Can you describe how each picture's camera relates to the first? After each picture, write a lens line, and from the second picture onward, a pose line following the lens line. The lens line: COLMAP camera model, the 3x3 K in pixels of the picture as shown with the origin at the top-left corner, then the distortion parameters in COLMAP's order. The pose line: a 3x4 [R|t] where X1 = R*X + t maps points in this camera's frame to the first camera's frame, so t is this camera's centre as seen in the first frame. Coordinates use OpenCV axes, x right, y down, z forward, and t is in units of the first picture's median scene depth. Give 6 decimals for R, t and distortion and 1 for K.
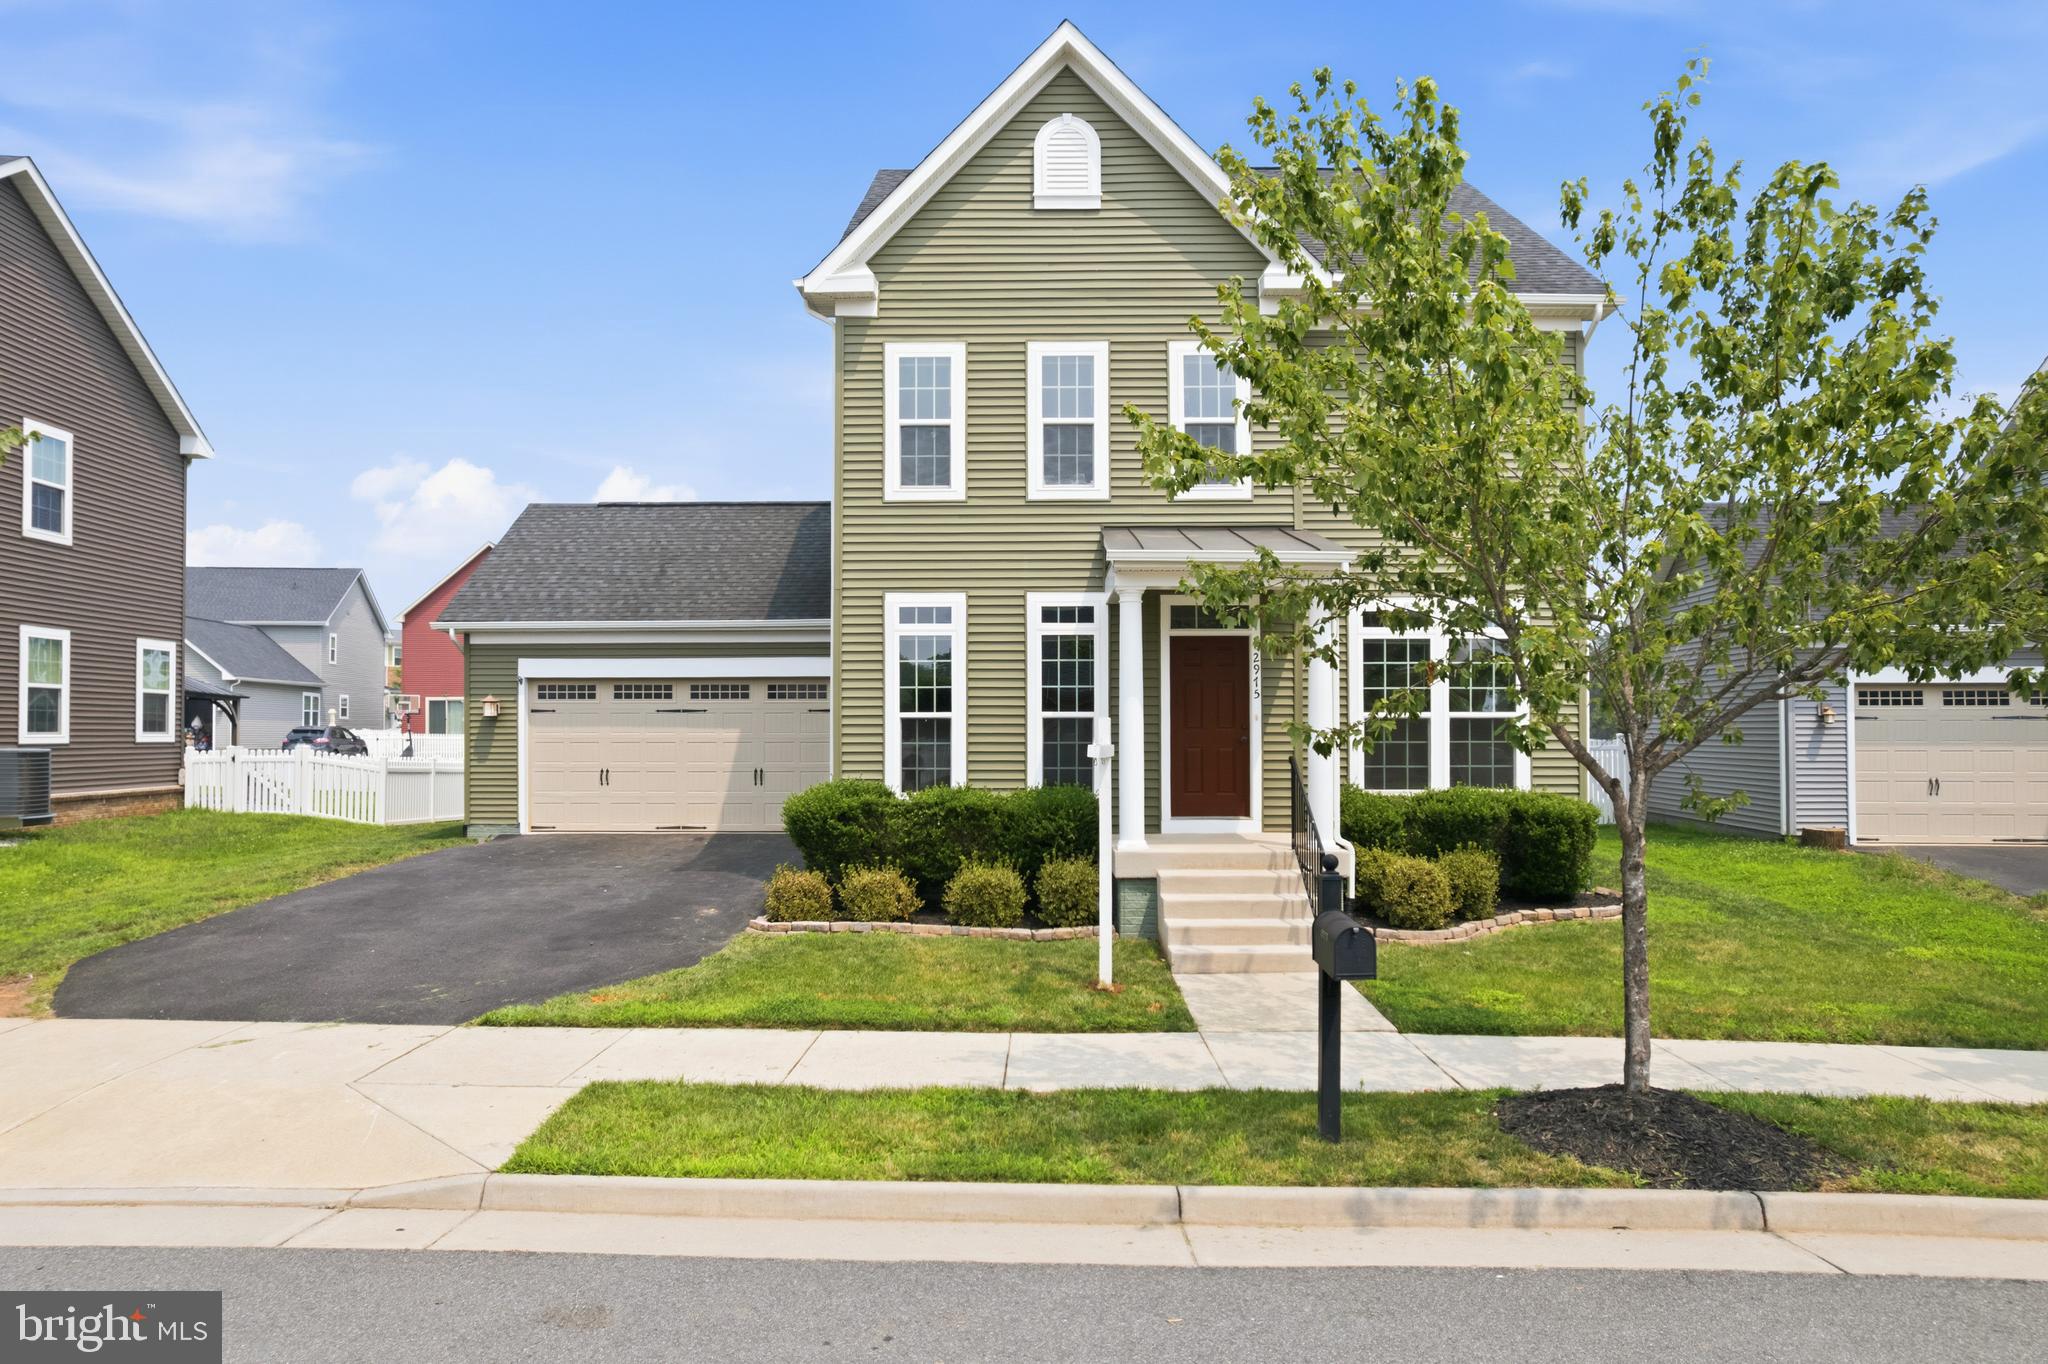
lens RADIAL K [[1344.7, 0, 1016.1], [0, 1344.7, 716.4], [0, 0, 1]] dist [-0.068632, 0.067659]
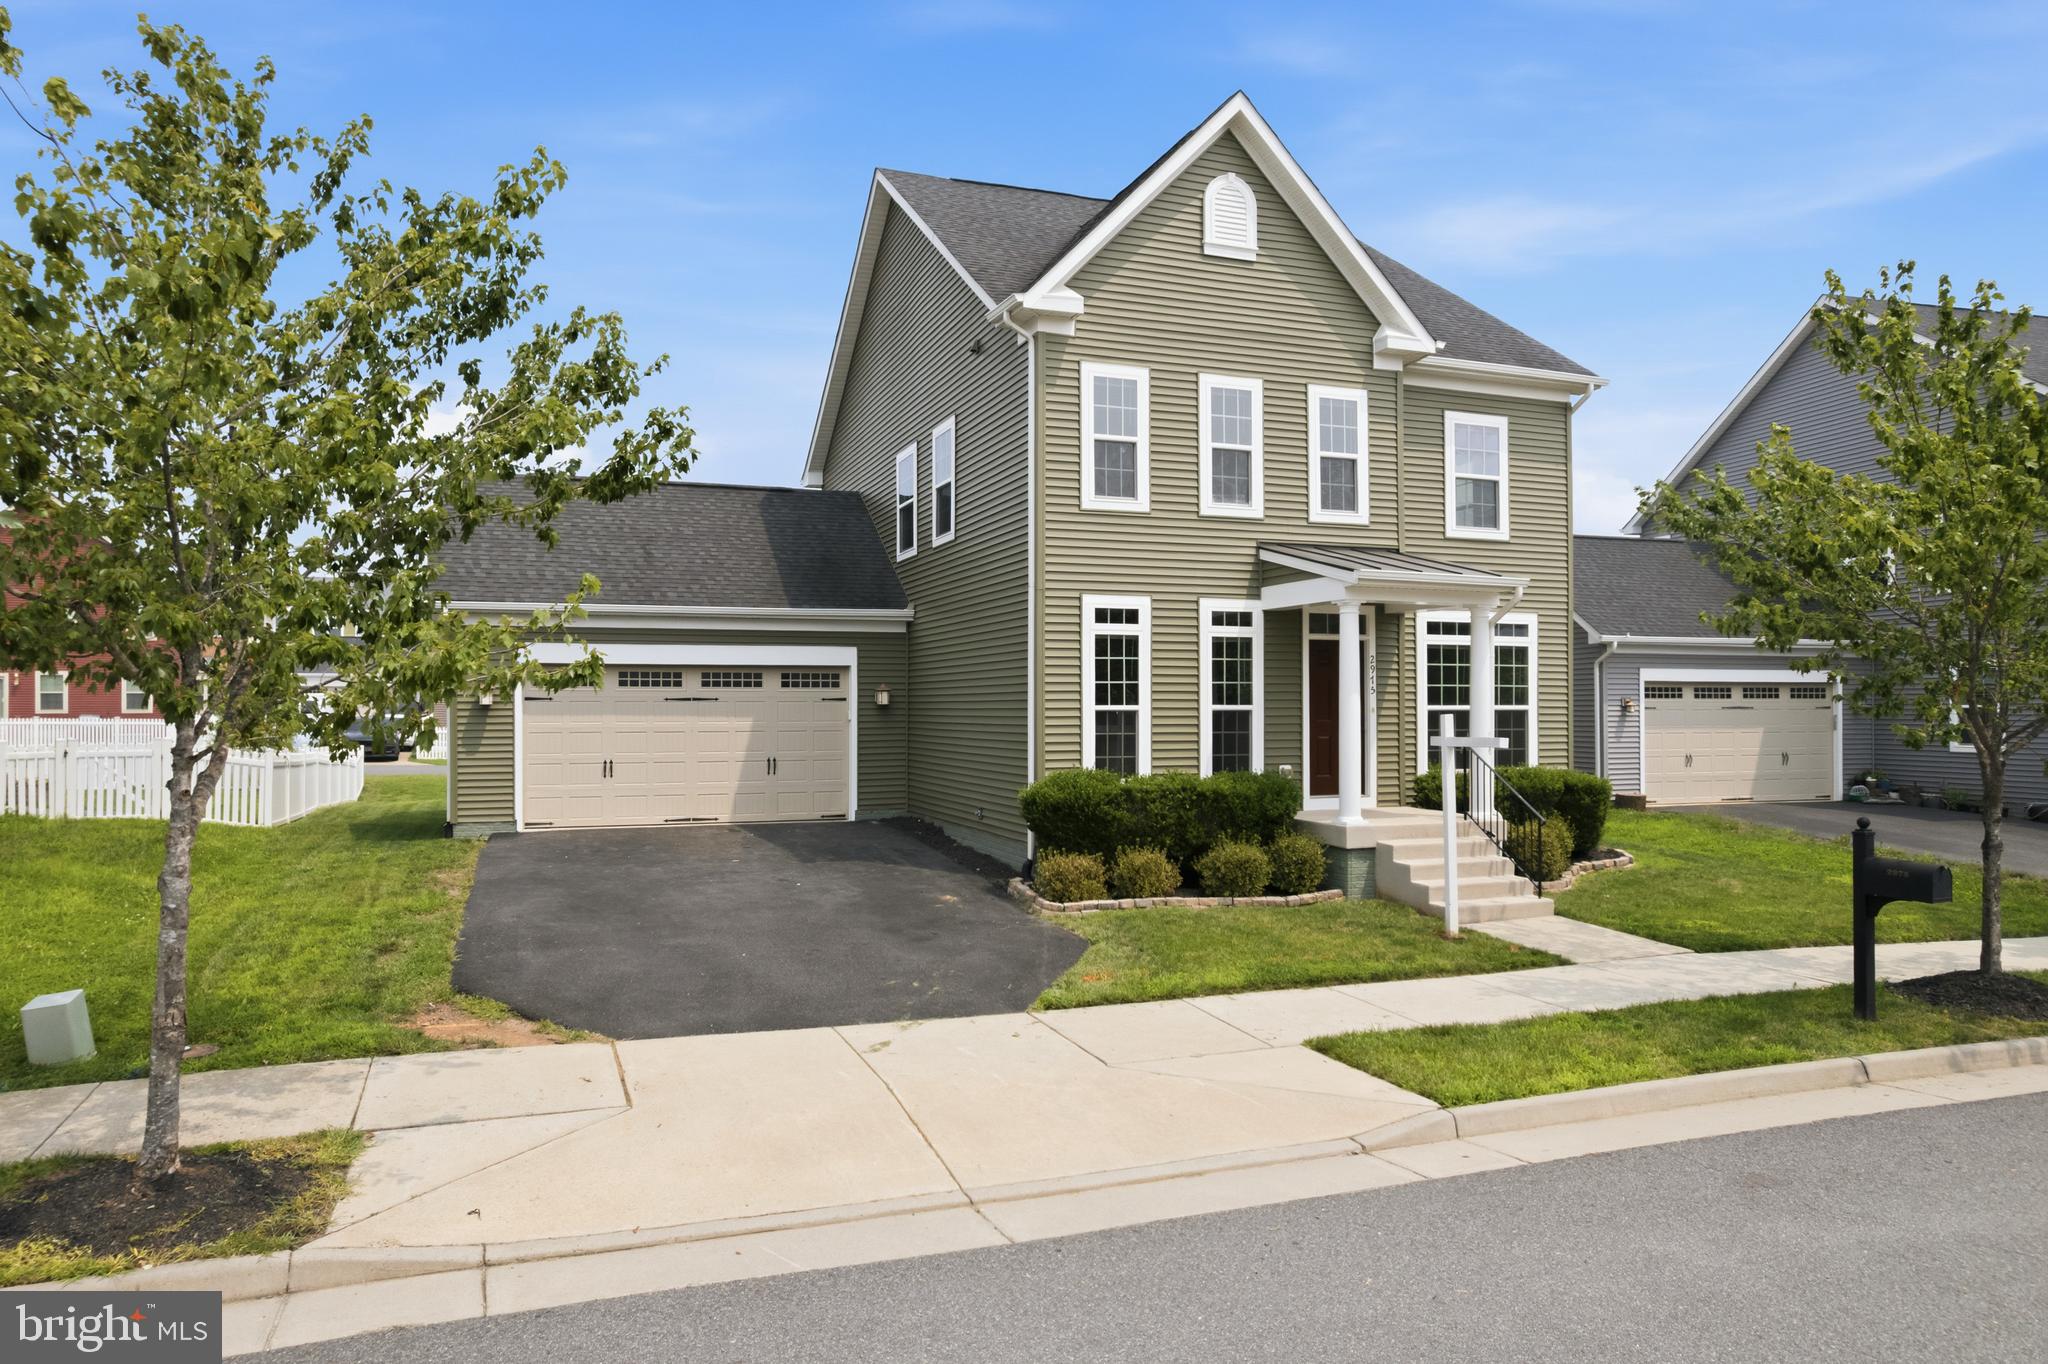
lens RADIAL K [[1348.9, 0, 1034.7], [0, 1348.9, 688.0], [0, 0, 1]] dist [-0.035380, -0.000885]
pose [[0.927674, 0.005842, 0.373346, -0.536066], [-0.003771, 0.999973, -0.006276, -0.009979], [-0.373372, 0.004415, 0.927671, 0.011855]]
